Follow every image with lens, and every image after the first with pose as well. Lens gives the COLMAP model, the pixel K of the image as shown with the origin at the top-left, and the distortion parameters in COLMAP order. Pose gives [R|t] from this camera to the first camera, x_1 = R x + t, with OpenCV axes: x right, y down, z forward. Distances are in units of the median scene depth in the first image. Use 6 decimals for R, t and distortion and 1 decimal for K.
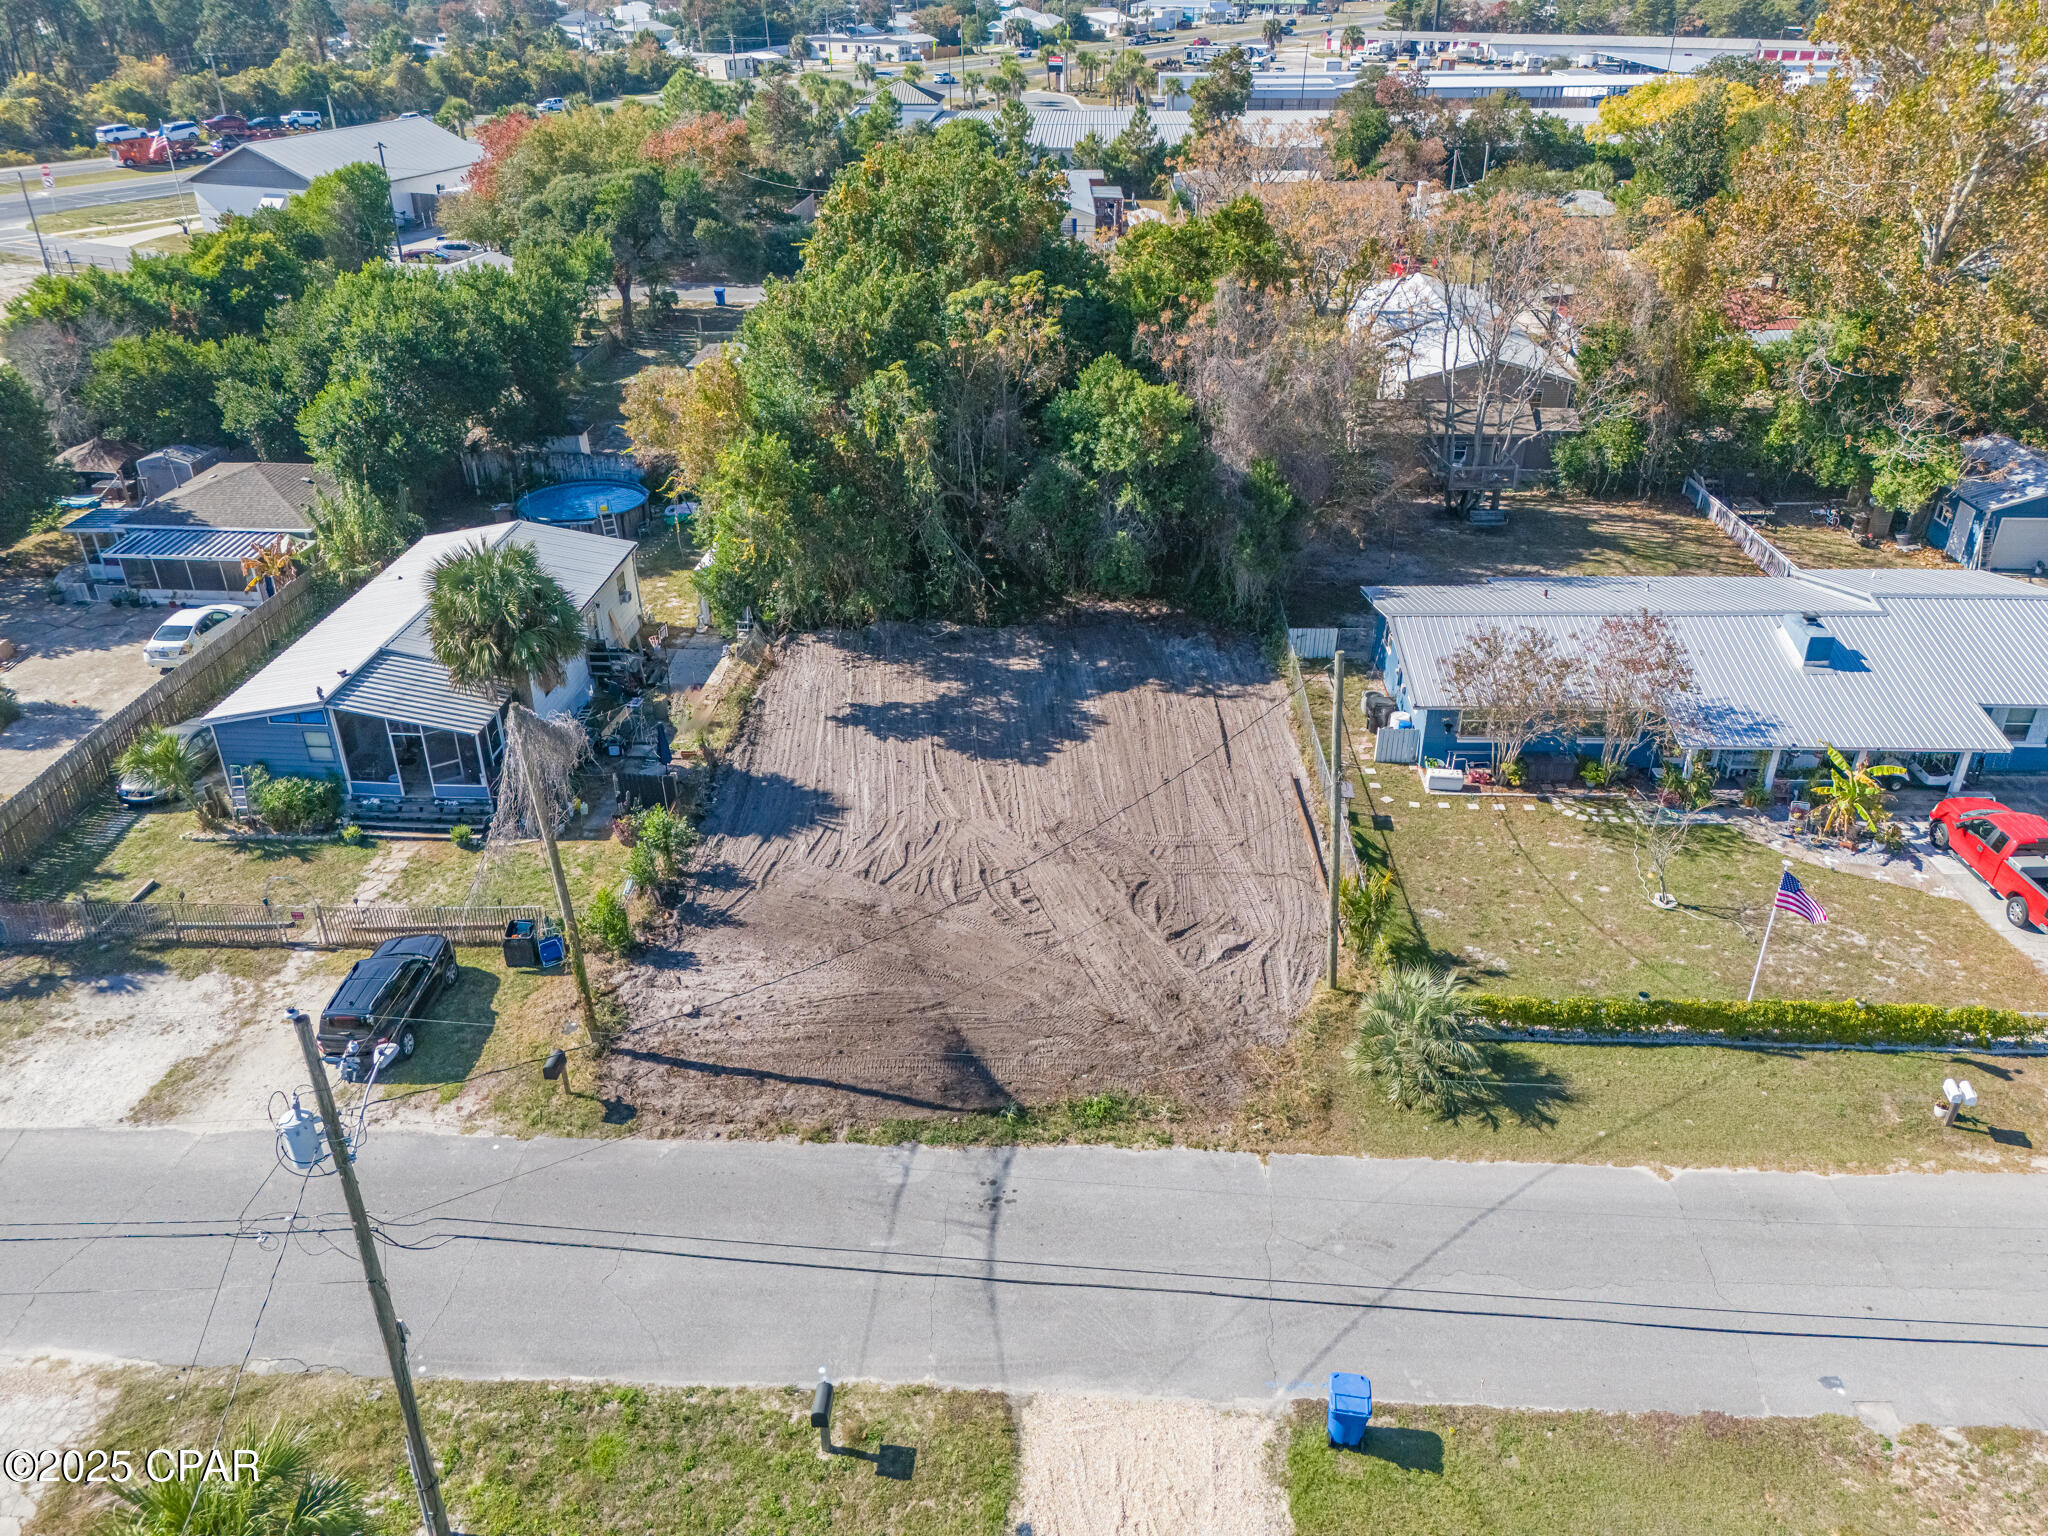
lens RADIAL K [[1505.1, 0, 1026.9], [0, 1505.1, 770.2], [0, 0, 1]] dist [0.061129, -0.045559]
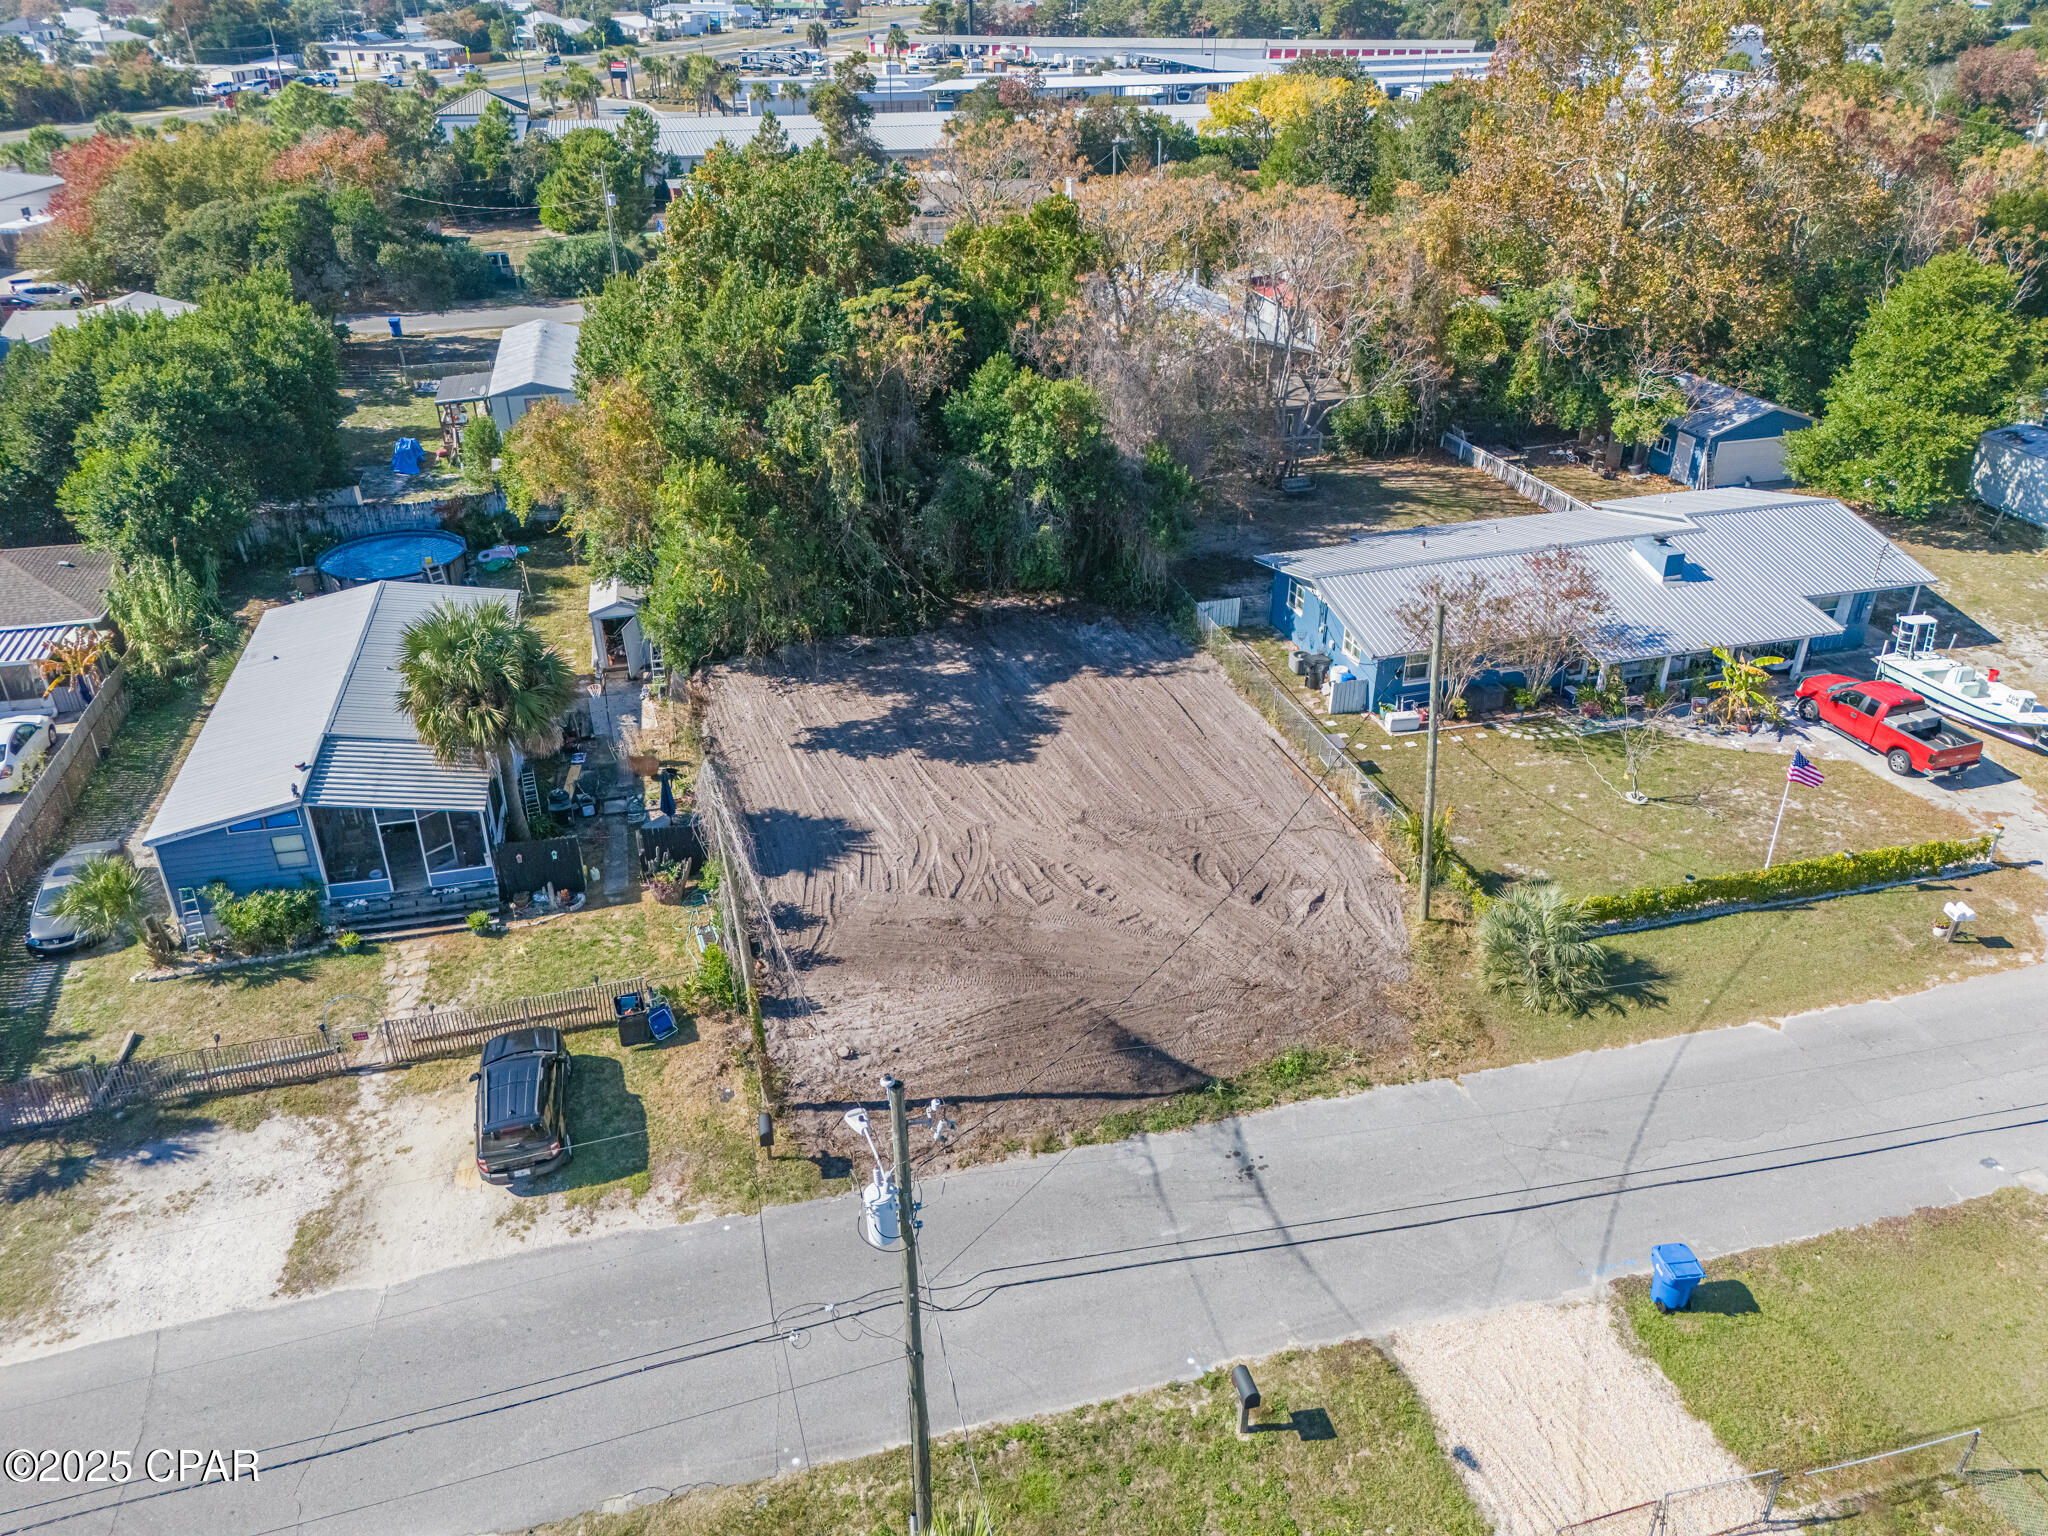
lens RADIAL K [[1505.1, 0, 1024.8], [0, 1505.1, 768.8], [0, 0, 1]] dist [0.061129, -0.045559]
pose [[0.954509, -0.141500, 0.262471, -0.264973], [0.142240, 0.989698, 0.016283, -0.015772], [-0.262071, 0.021791, 0.964803, 0.027127]]
